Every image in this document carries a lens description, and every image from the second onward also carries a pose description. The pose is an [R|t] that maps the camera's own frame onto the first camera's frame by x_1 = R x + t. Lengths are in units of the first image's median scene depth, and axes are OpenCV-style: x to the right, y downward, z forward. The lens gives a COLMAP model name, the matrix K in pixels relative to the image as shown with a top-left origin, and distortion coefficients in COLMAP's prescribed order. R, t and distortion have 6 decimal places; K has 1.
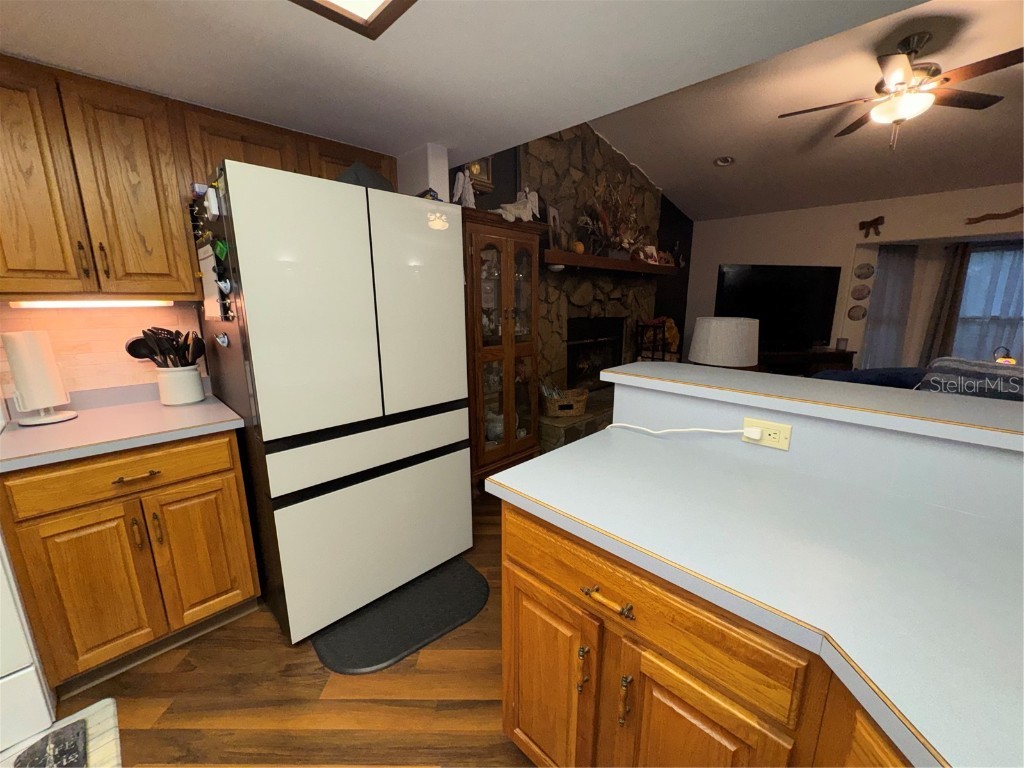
lens RADIAL K [[406.2, 0, 511.3], [0, 406.2, 386.7], [0, 0, 1]] dist [-0.003079, -0.000144]
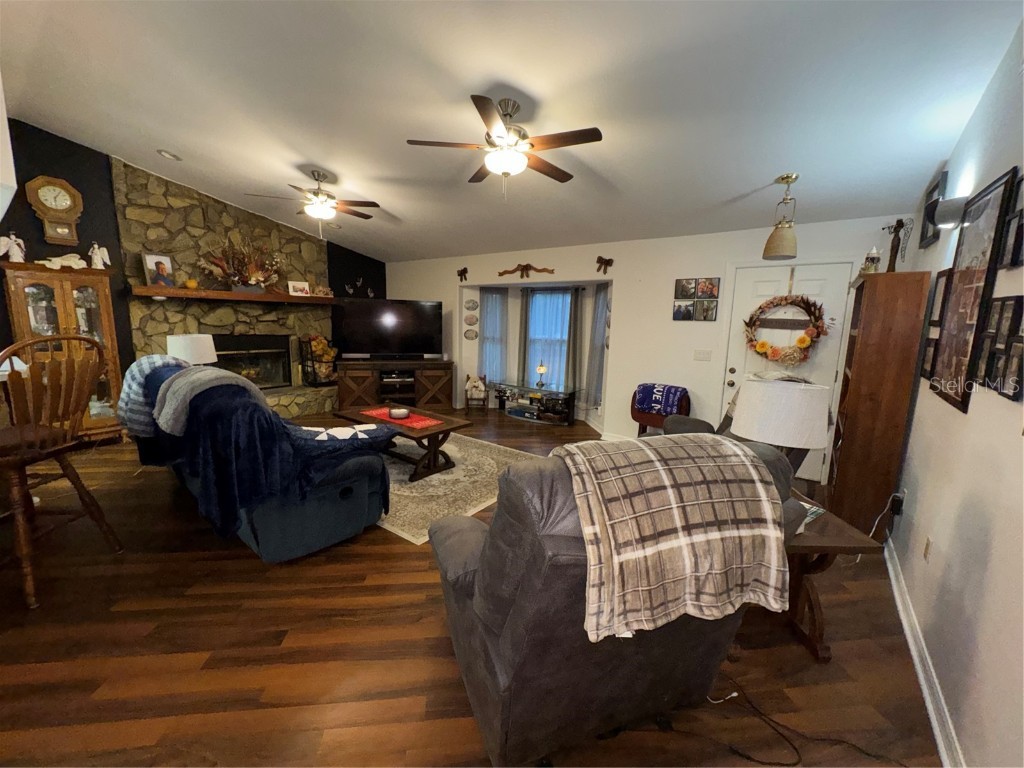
lens RADIAL K [[406.2, 0, 512.1], [0, 406.2, 382.2], [0, 0, 1]] dist [-0.003079, -0.000144]
pose [[0.988600, -0.001284, 0.150563, 0.884849], [0.009747, 0.998412, -0.055483, 0.066269], [-0.150253, 0.056318, 0.987042, -0.429709]]
